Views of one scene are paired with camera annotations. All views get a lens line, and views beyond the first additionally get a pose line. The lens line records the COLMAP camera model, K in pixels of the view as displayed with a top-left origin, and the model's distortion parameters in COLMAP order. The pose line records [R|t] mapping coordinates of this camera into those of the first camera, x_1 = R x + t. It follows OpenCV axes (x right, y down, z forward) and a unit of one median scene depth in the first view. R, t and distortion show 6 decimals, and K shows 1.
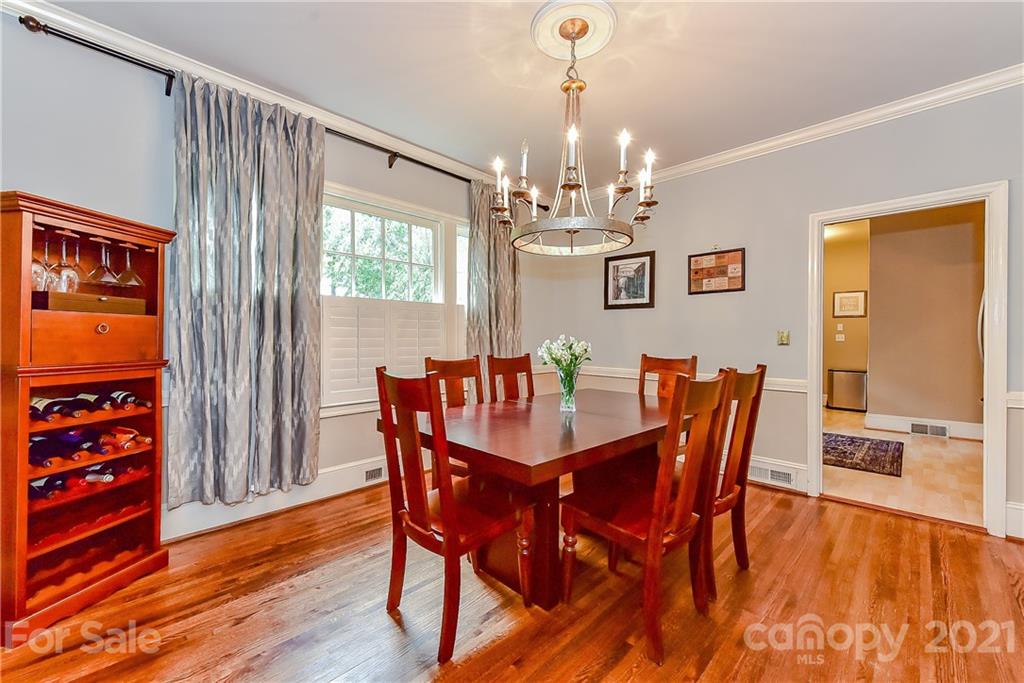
lens RADIAL K [[407.2, 0, 510.1], [0, 407.2, 339.9], [0, 0, 1]] dist [0.001288, -0.001198]
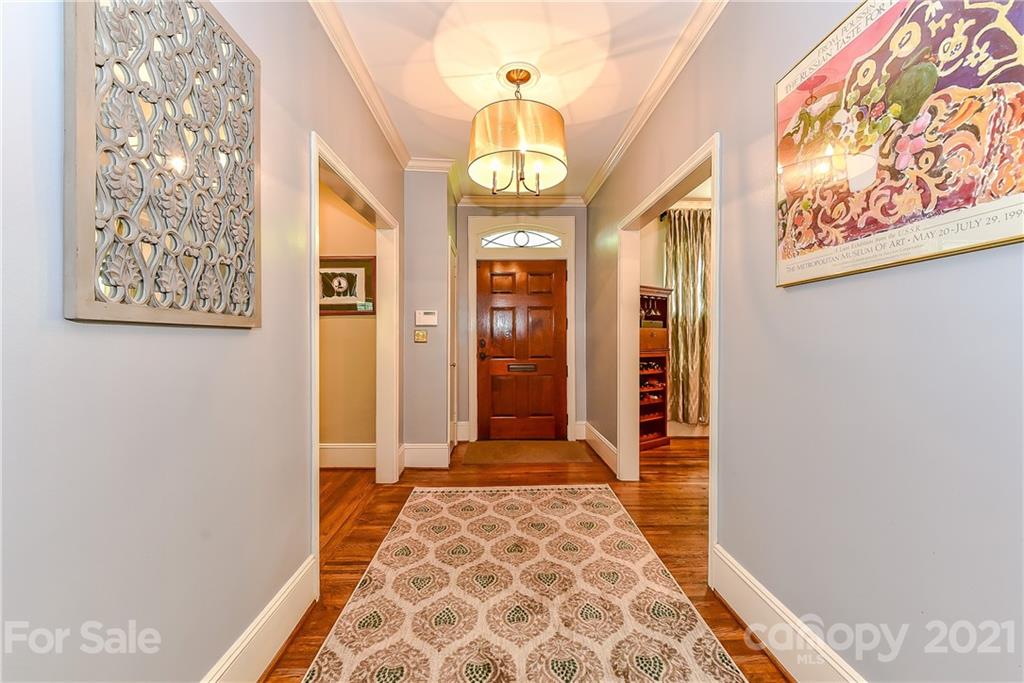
lens RADIAL K [[407.2, 0, 513.4], [0, 407.2, 343.4], [0, 0, 1]] dist [0.001288, -0.001198]
pose [[0.729353, 0.004766, -0.684121, 0.023618], [-0.005734, 0.999983, 0.000854, 0.022162], [0.684113, 0.003300, 0.729368, -1.072550]]
